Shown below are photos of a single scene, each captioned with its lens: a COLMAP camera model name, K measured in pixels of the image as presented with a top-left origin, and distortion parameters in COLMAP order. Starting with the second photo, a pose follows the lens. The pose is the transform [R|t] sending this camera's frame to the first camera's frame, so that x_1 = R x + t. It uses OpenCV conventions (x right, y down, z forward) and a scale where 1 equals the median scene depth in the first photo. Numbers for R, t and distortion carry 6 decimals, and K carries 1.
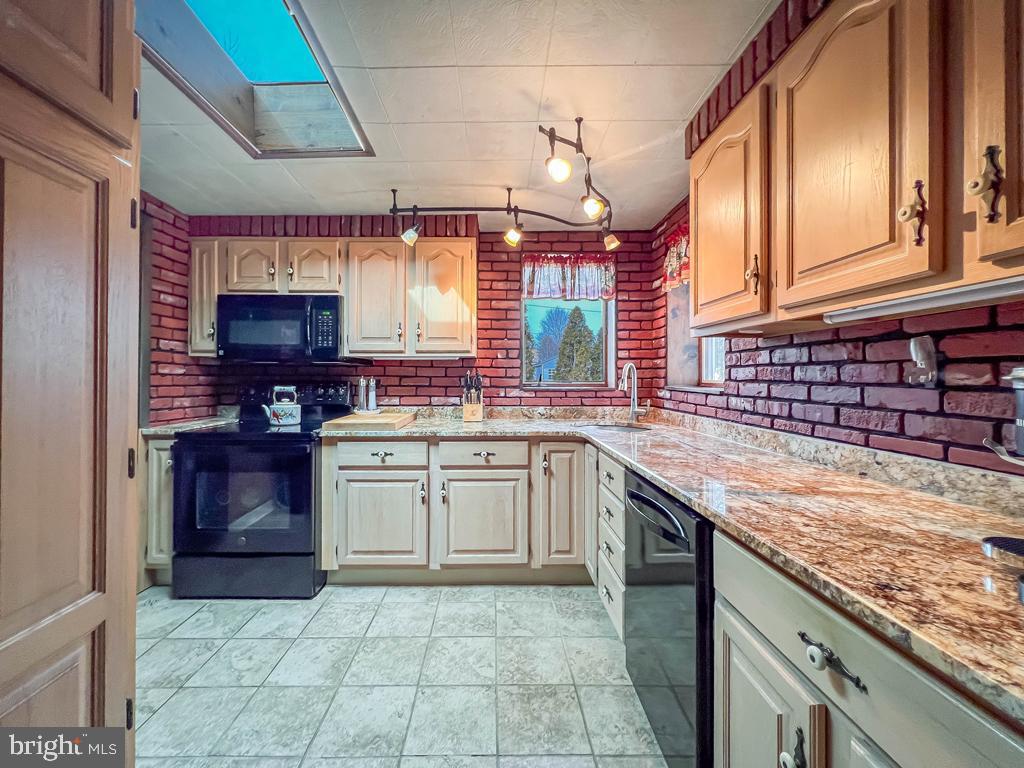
lens RADIAL K [[406.7, 0, 510.5], [0, 406.7, 375.4], [0, 0, 1]] dist [-0.001032, 0.000291]
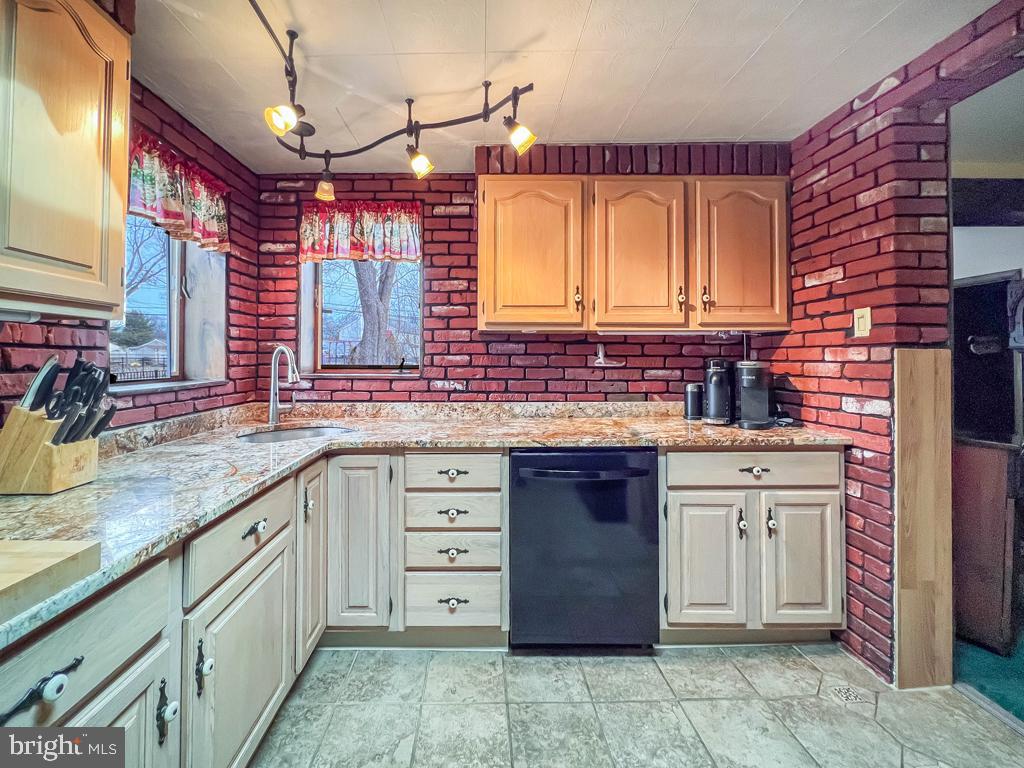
lens RADIAL K [[426.8, 0, 455.7], [0, 426.8, 350.8], [0, 0, 1]] dist [-0.001365, 0.000124]
pose [[0.064748, 0.013918, 0.997805, -0.562924], [-0.001859, 0.999903, -0.013827, -0.012392], [-0.997900, -0.000959, 0.064768, 0.724913]]
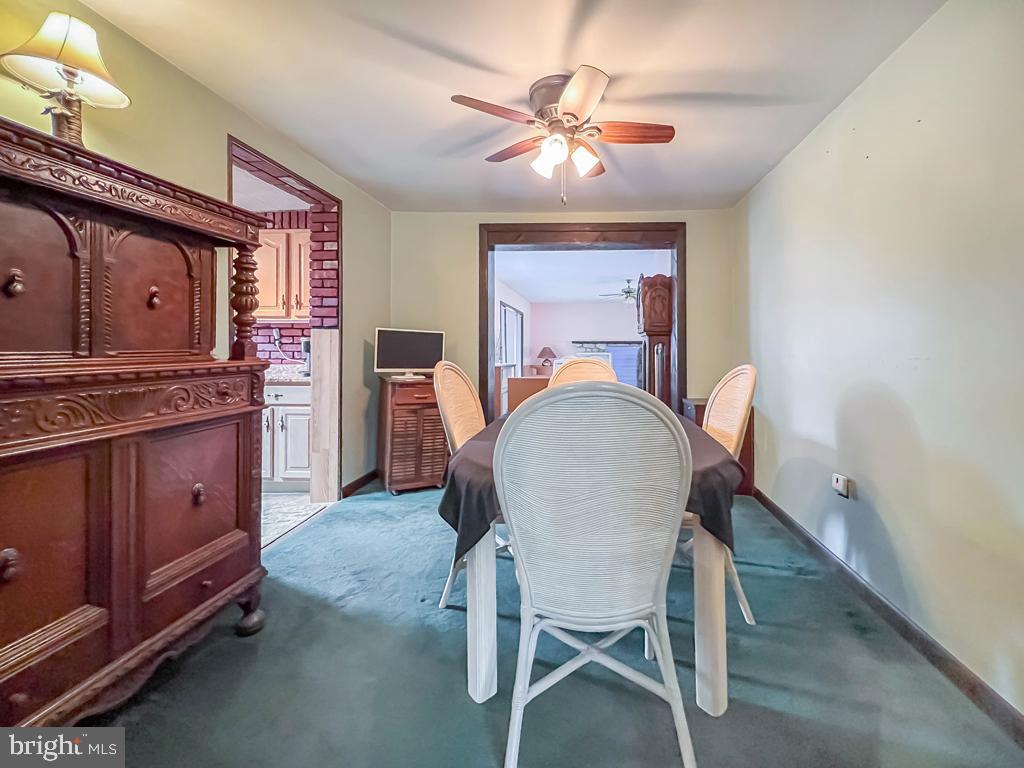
lens RADIAL K [[416.8, 0, 542.3], [0, 416.8, 347.9], [0, 0, 1]] dist [0.000257, 0.000010]
pose [[0.090770, 0.001532, 0.995871, -1.037310], [-0.003266, 0.999994, -0.001241, 0.028922], [-0.995867, -0.003140, 0.090775, -0.705653]]
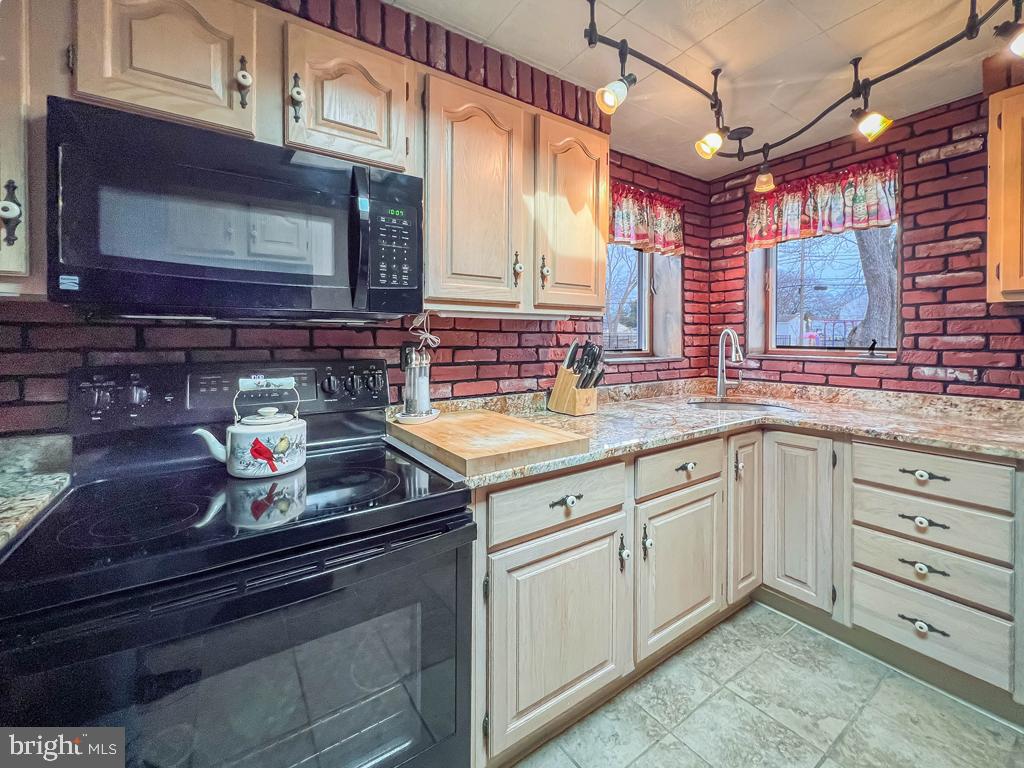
lens RADIAL K [[406.7, 0, 514.4], [0, 406.7, 343.7], [0, 0, 1]] dist [-0.001032, 0.000291]
pose [[0.842321, -0.008708, 0.538907, -0.647730], [0.002418, 0.999920, 0.012378, -0.012663], [-0.538971, -0.009123, 0.842275, 0.598346]]
